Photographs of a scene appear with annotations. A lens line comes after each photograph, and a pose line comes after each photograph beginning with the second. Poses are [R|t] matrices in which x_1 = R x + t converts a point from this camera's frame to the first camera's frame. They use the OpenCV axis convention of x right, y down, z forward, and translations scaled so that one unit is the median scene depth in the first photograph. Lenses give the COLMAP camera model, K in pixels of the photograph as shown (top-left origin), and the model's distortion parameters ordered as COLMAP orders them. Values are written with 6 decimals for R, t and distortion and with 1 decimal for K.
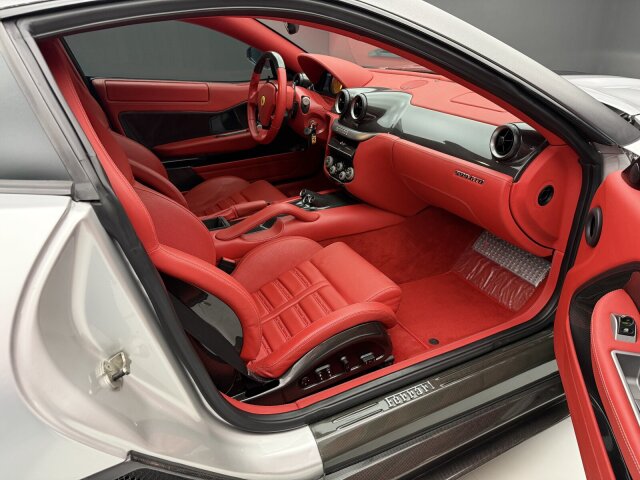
lens RADIAL K [[436.4, 0, 321.8], [0, 436.4, 236.8], [0, 0, 1]] dist [-0.001116, -0.006392]
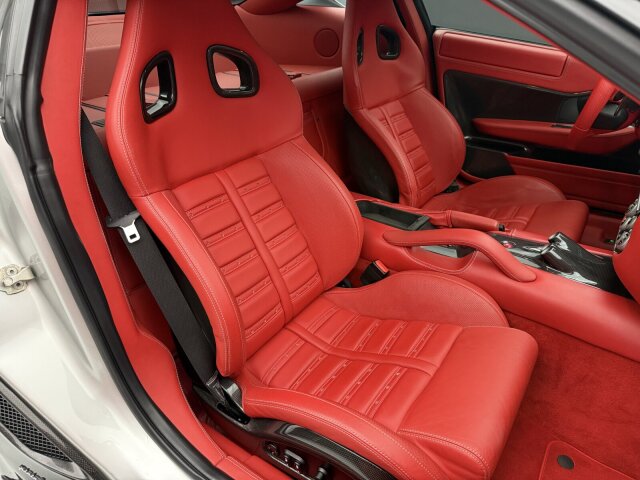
lens RADIAL K [[436.4, 0, 321.8], [0, 436.4, 236.8], [0, 0, 1]] dist [-0.001116, -0.006392]
pose [[0.504136, 0.436702, -0.745076, 0.296927], [-0.382882, 0.886329, 0.260426, -0.158932], [0.774111, 0.153986, 0.614036, 0.416130]]
